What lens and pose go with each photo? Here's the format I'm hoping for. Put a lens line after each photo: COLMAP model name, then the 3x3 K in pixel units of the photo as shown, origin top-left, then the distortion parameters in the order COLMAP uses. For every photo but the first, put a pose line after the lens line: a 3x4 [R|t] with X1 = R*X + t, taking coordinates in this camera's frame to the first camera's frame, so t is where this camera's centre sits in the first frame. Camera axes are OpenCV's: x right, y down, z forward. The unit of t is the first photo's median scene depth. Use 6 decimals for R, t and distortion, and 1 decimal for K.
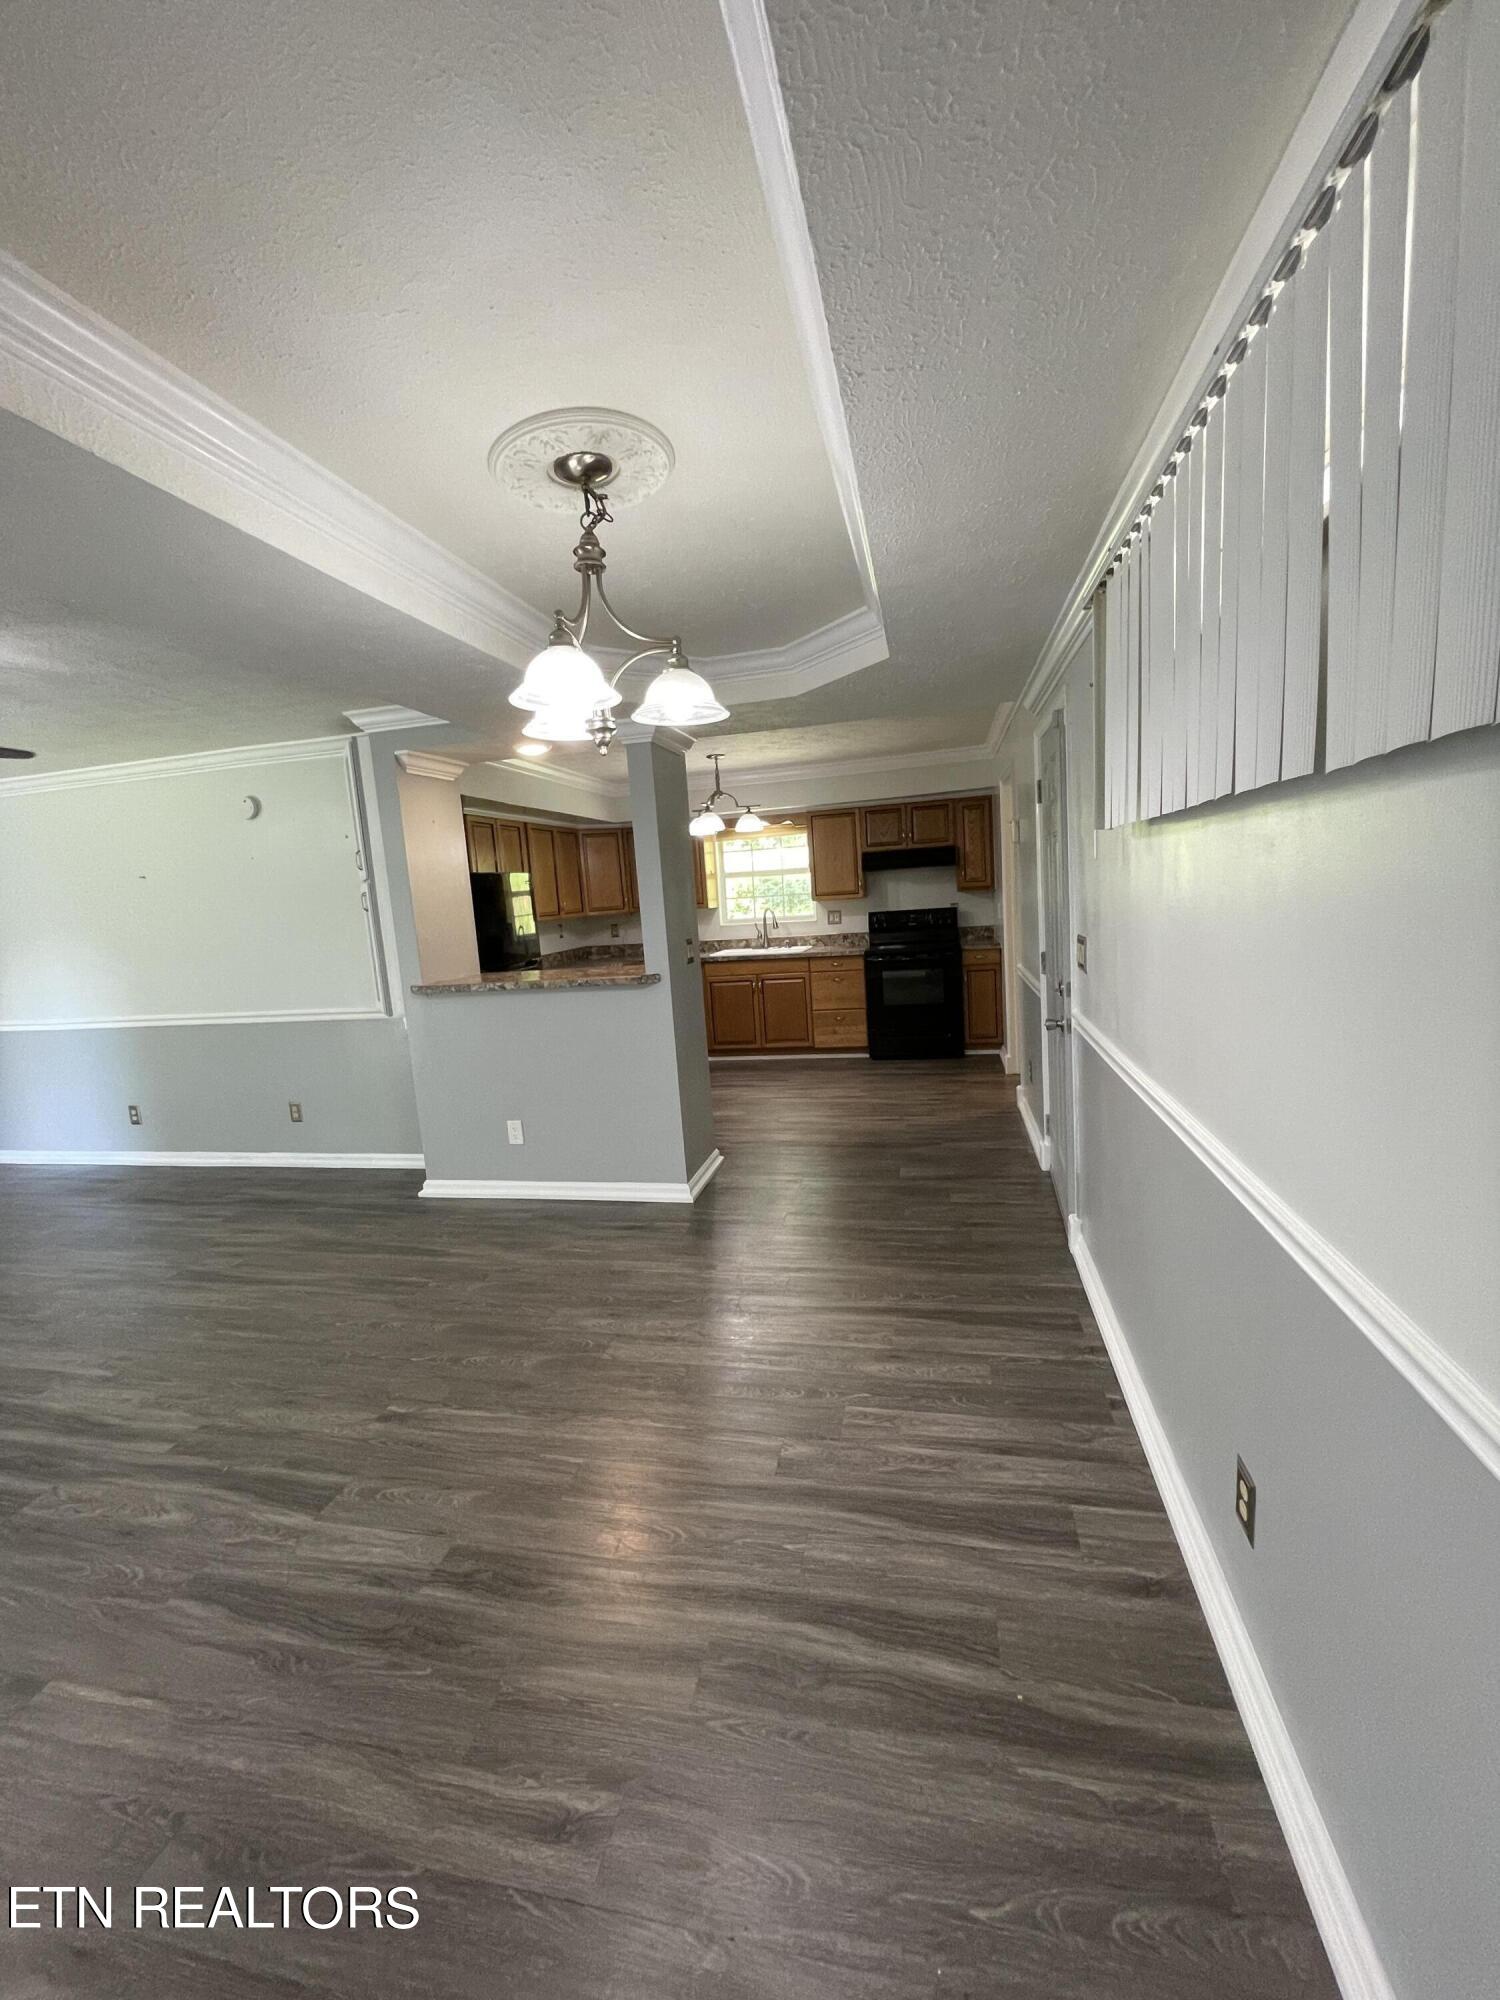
lens RADIAL K [[804.2, 0, 751.4], [0, 804.2, 1004.7], [0, 0, 1]] dist [0.000894, -0.000081]
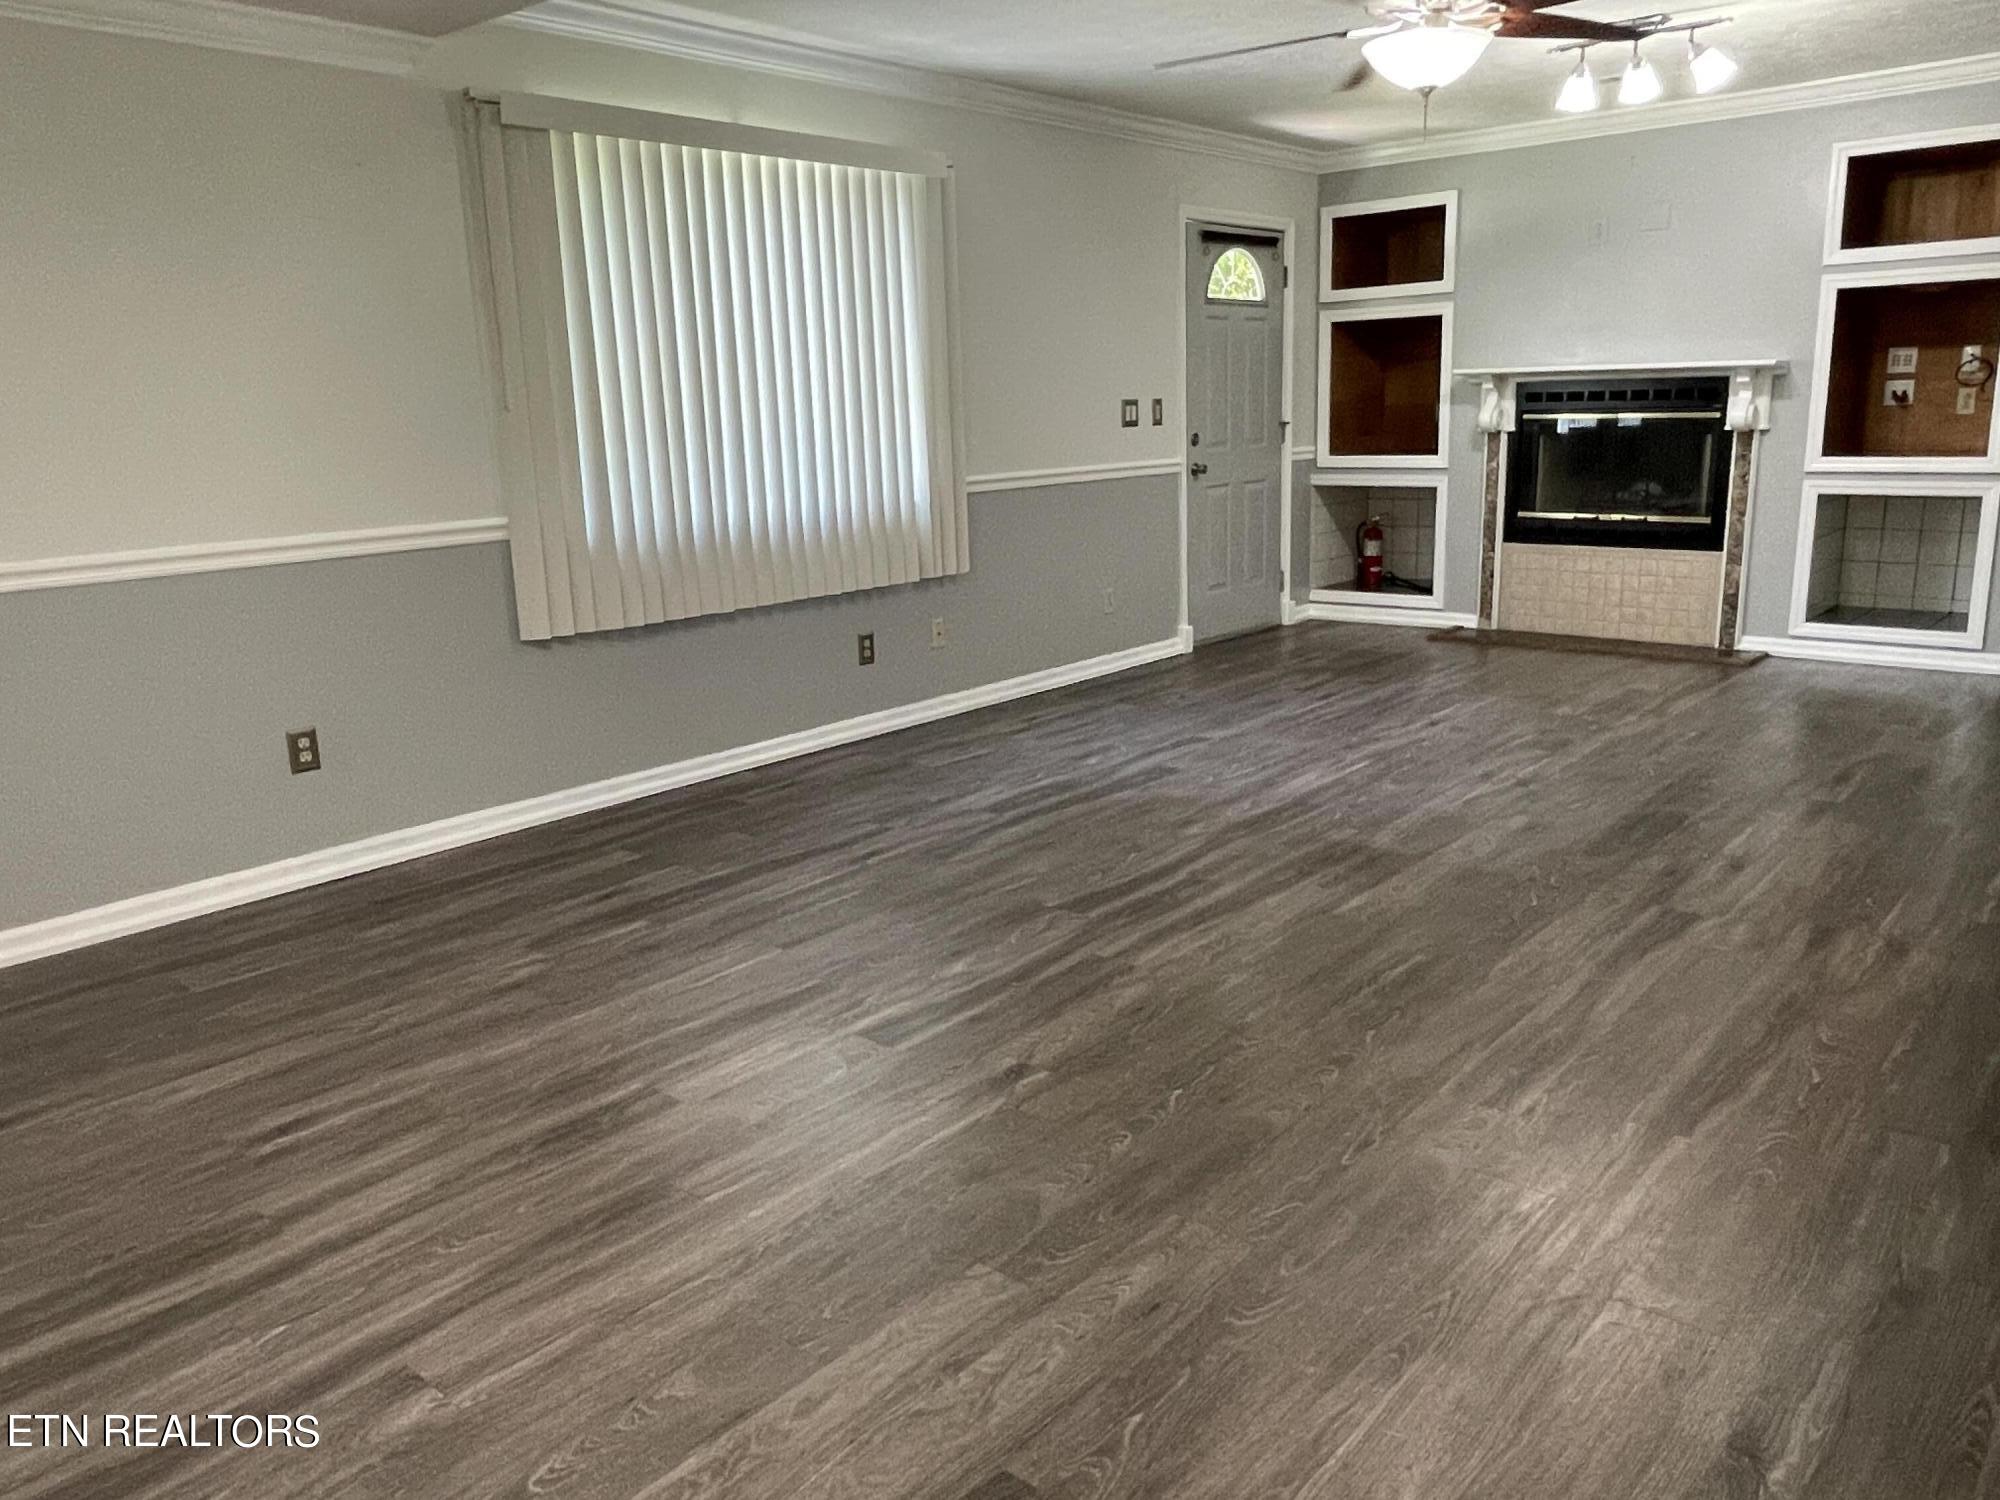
lens RADIAL K [[1463.0, 0, 1004.8], [0, 1463.0, 751.0], [0, 0, 1]] dist [-0.007364, -0.001427]
pose [[-0.471308, 0.282163, -0.835615, 0.325538], [-0.062236, 0.934441, 0.350637, -0.096270], [0.879770, 0.217263, -0.422849, 1.017556]]
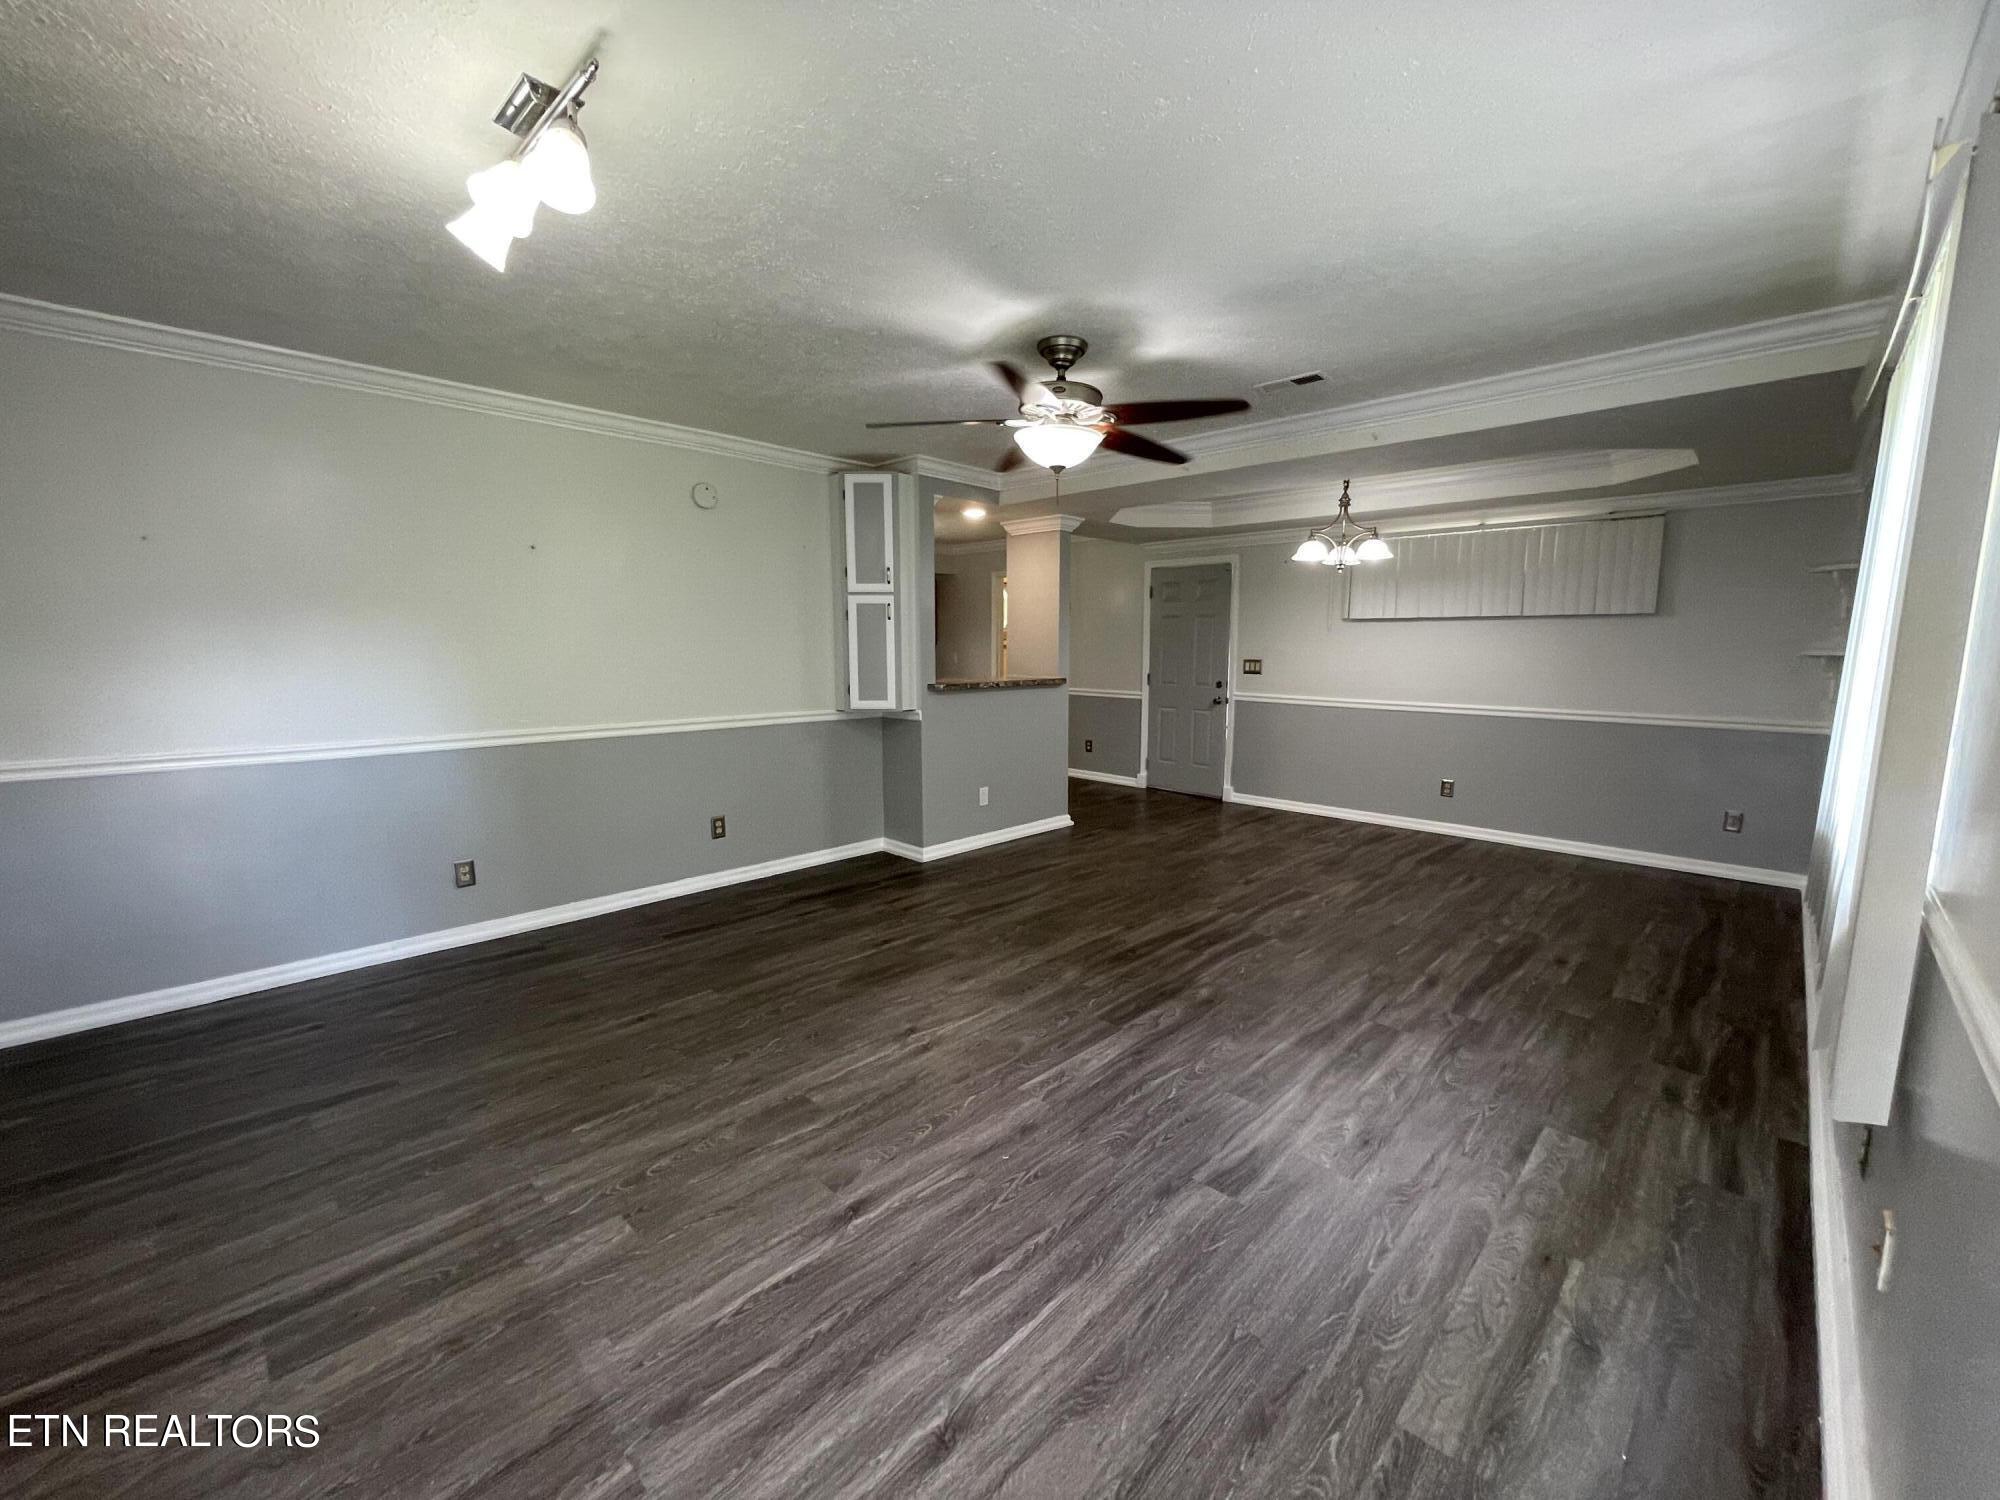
lens RADIAL K [[804.2, 0, 1007.8], [0, 804.2, 750.8], [0, 0, 1]] dist [0.000894, -0.000081]
pose [[0.518969, -0.045551, 0.853579, -1.699498], [0.082537, 0.996583, 0.003000, 0.101403], [-0.850799, 0.068895, 0.520956, 0.326952]]
